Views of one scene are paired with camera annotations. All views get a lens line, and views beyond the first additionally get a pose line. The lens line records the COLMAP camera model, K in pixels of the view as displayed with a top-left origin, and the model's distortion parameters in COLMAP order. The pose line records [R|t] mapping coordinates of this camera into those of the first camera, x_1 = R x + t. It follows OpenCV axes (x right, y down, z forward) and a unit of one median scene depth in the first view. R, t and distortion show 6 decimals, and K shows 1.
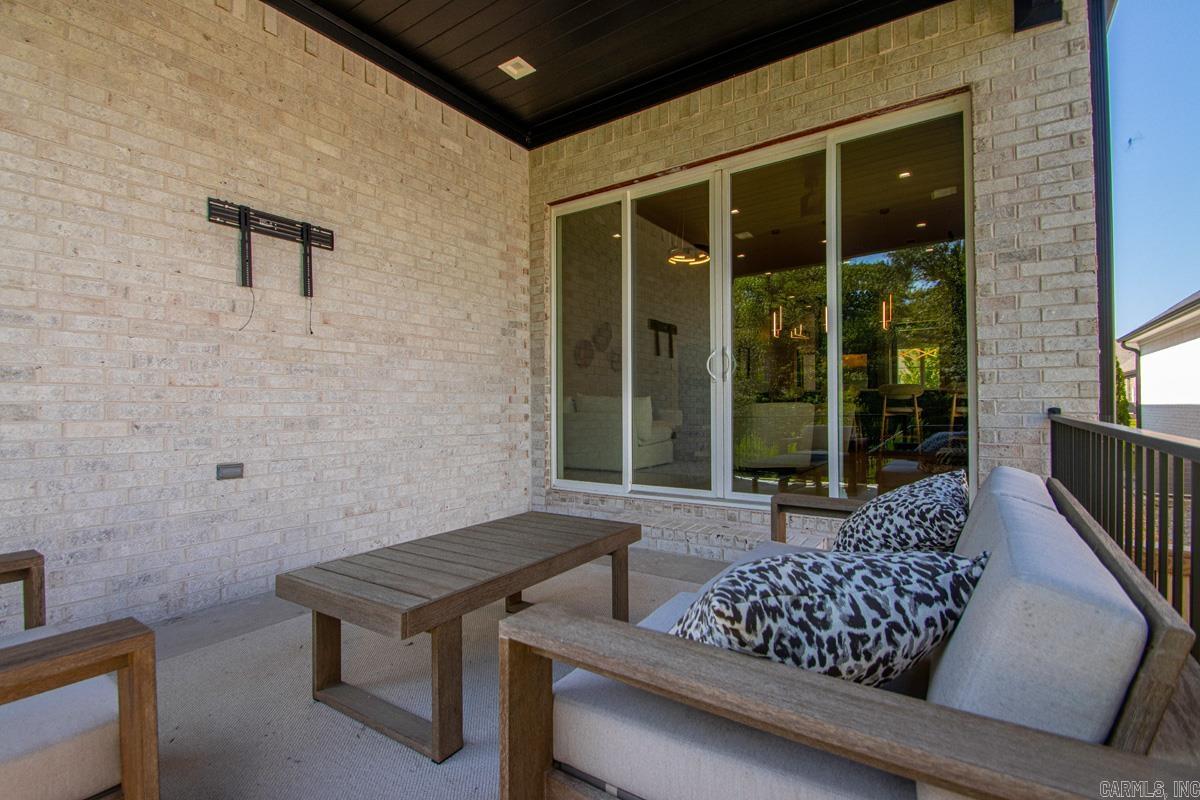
lens RADIAL K [[559.5, 0, 600.0], [0, 559.5, 400.0], [0, 0, 1]] dist [0.024885, -0.022841]
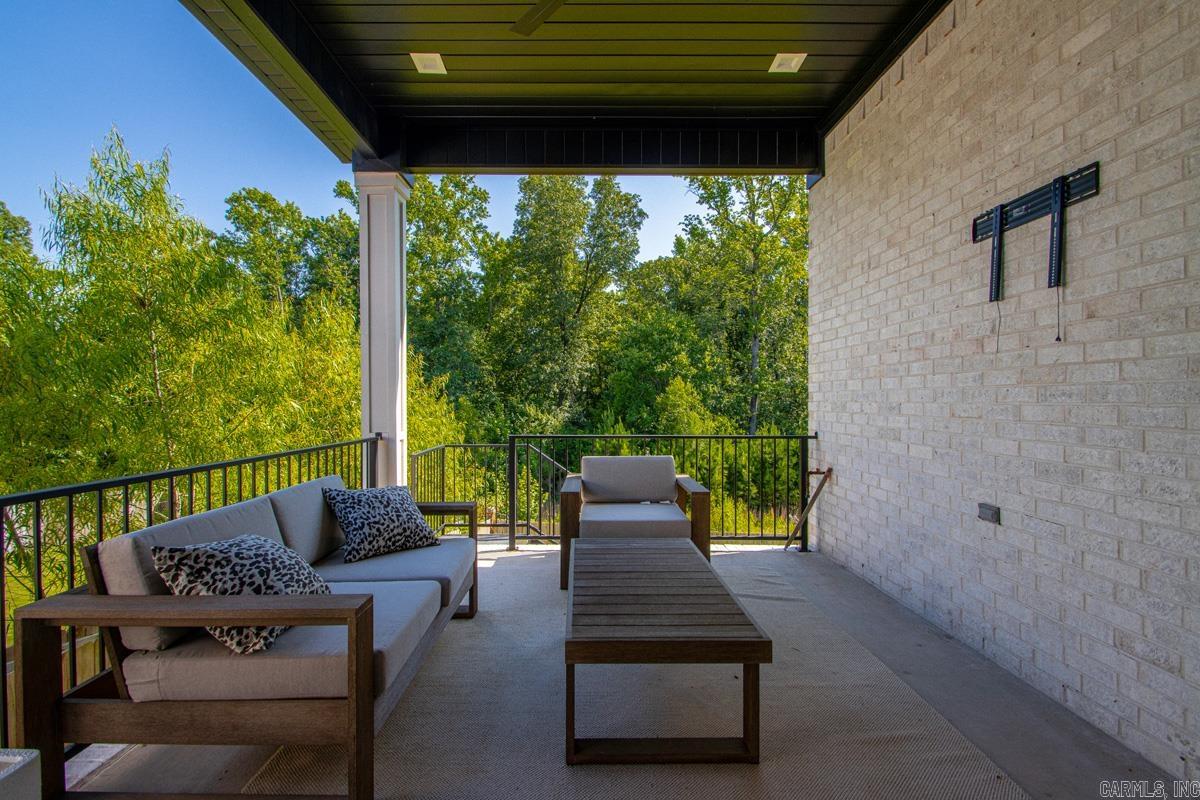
lens RADIAL K [[559.5, 0, 600.0], [0, 559.5, 400.0], [0, 0, 1]] dist [0.024885, -0.022841]
pose [[-0.816270, 0.010020, -0.577583, 0.337139], [0.015220, 0.999875, -0.004164, -0.054724], [0.577470, -0.012190, -0.816321, 1.284777]]
